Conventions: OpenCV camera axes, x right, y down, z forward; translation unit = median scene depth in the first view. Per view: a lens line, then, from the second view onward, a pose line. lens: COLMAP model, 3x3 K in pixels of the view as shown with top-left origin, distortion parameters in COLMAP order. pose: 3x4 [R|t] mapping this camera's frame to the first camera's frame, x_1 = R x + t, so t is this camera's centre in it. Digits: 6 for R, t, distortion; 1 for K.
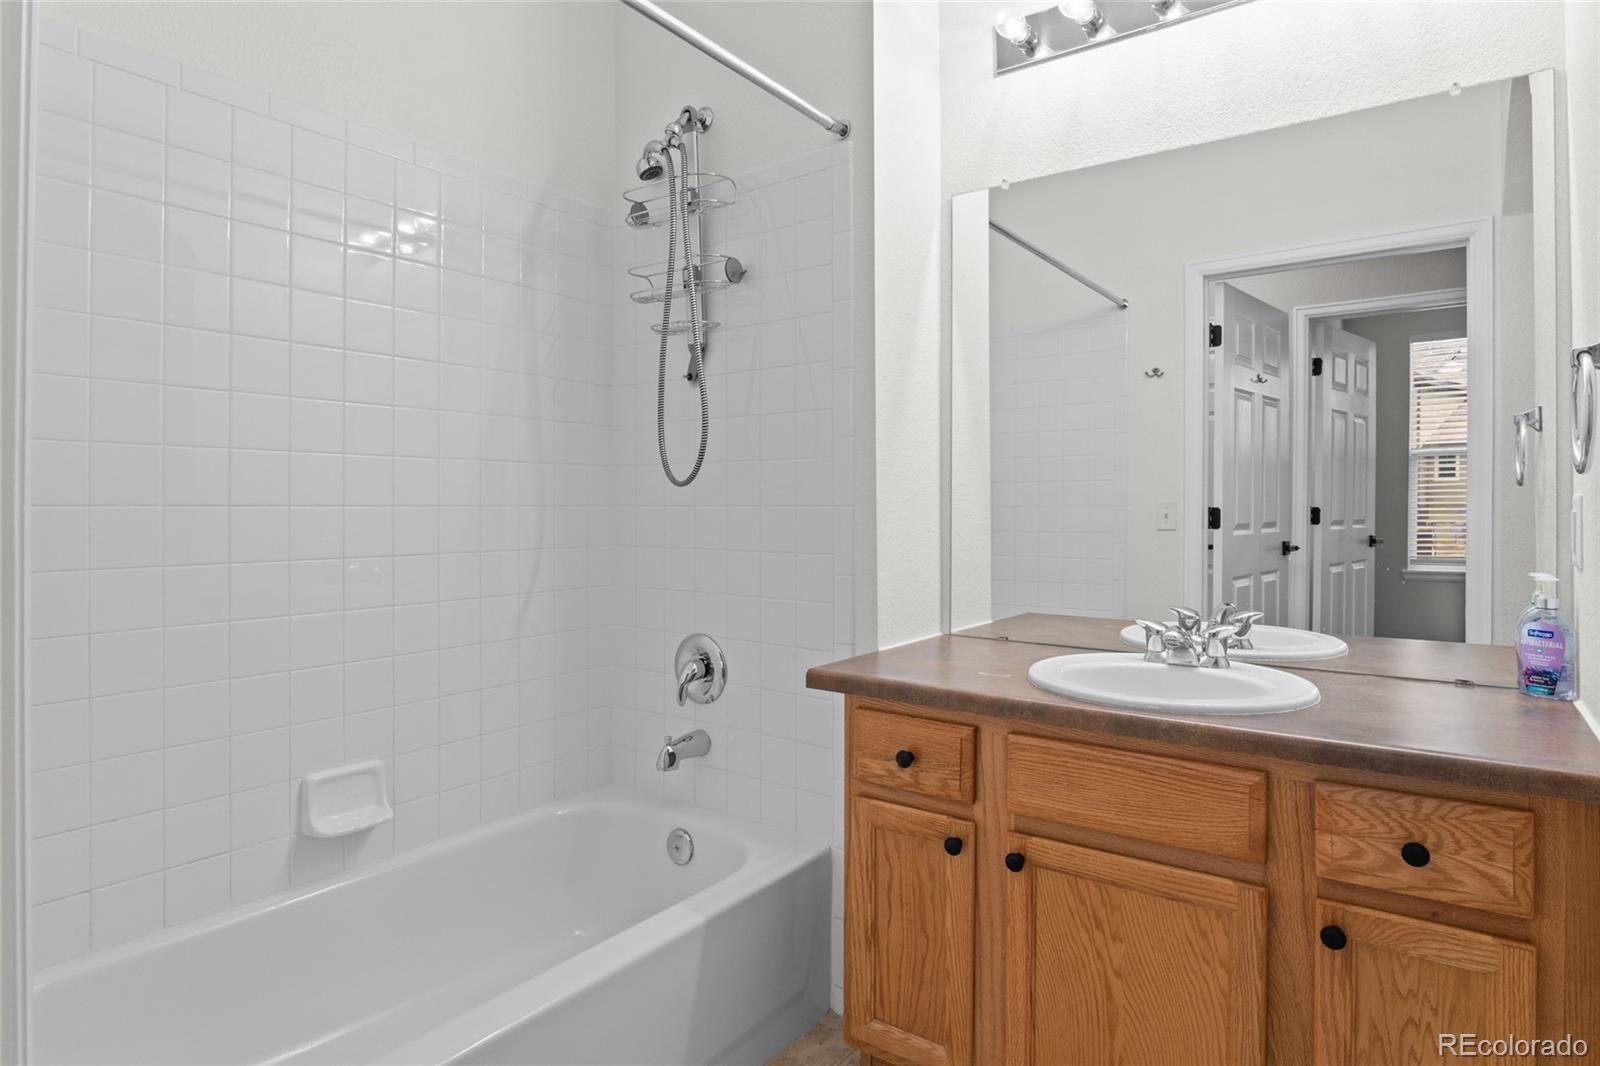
lens RADIAL K [[880.6, 0, 826.0], [0, 880.6, 510.4], [0, 0, 1]] dist [-0.031433, 0.005193]
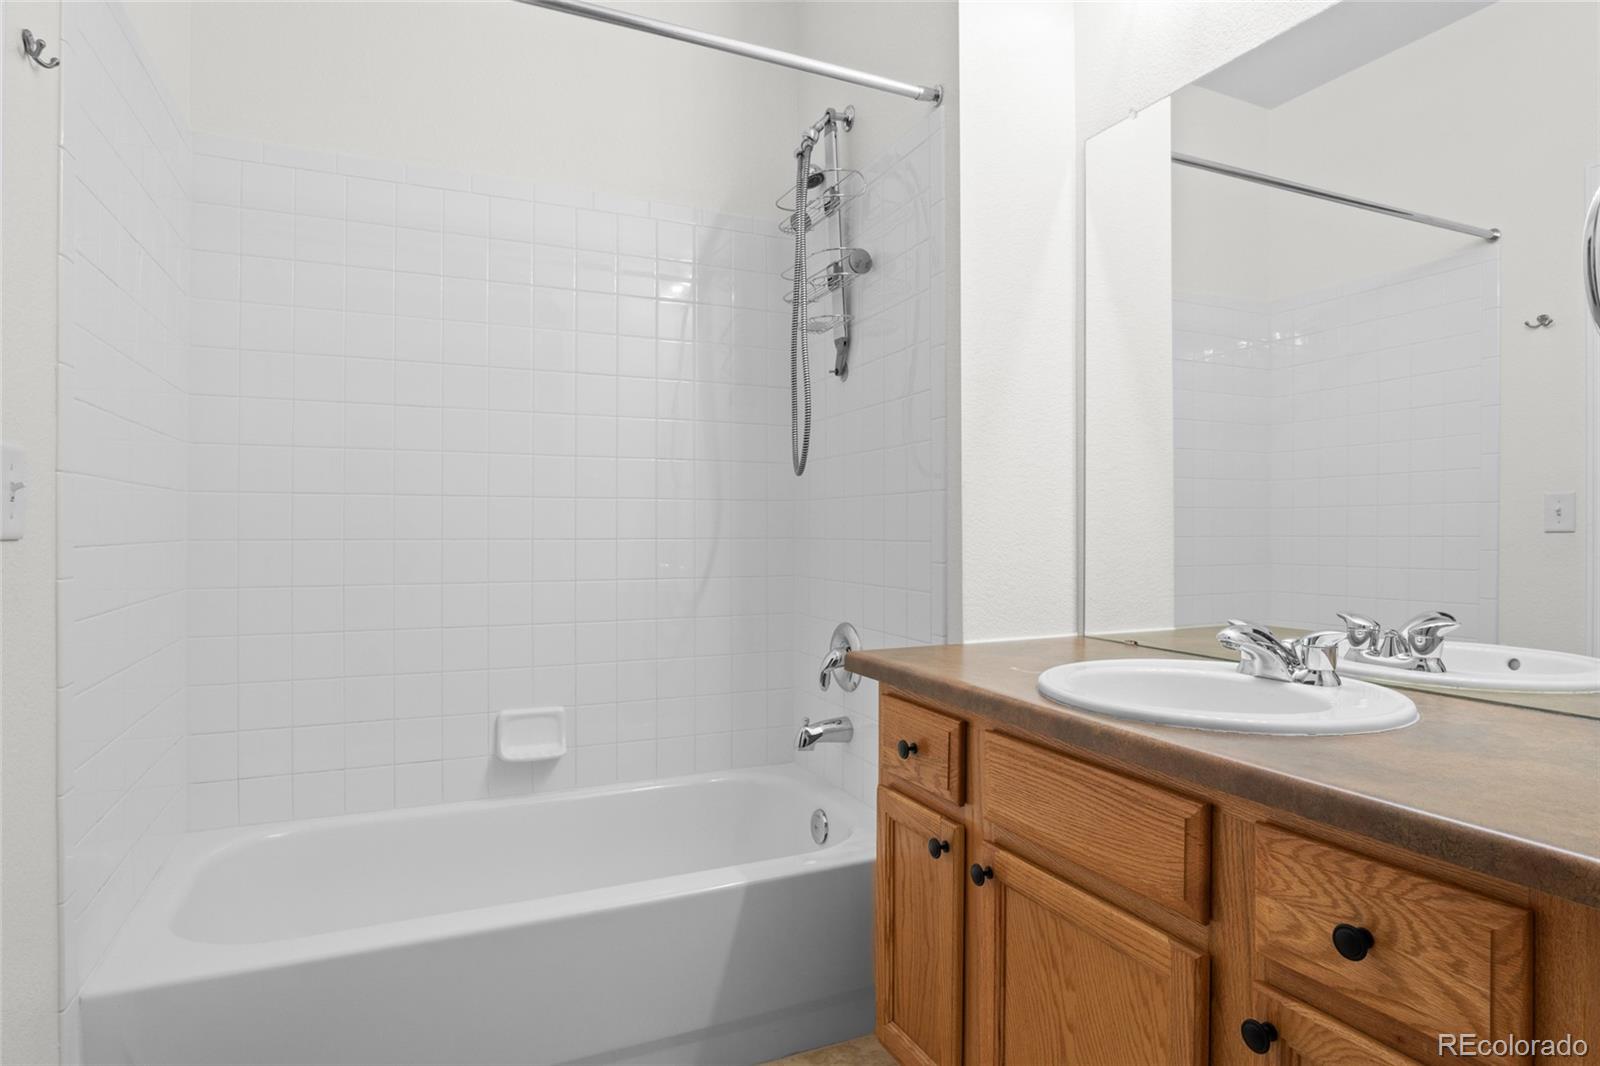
lens RADIAL K [[880.6, 0, 793.9], [0, 880.6, 527.8], [0, 0, 1]] dist [-0.031433, 0.005193]
pose [[0.867267, -0.000406, -0.497843, 0.435998], [-0.000486, 0.999999, -0.001662, 0.045093], [0.497843, 0.001683, 0.867266, 0.118594]]
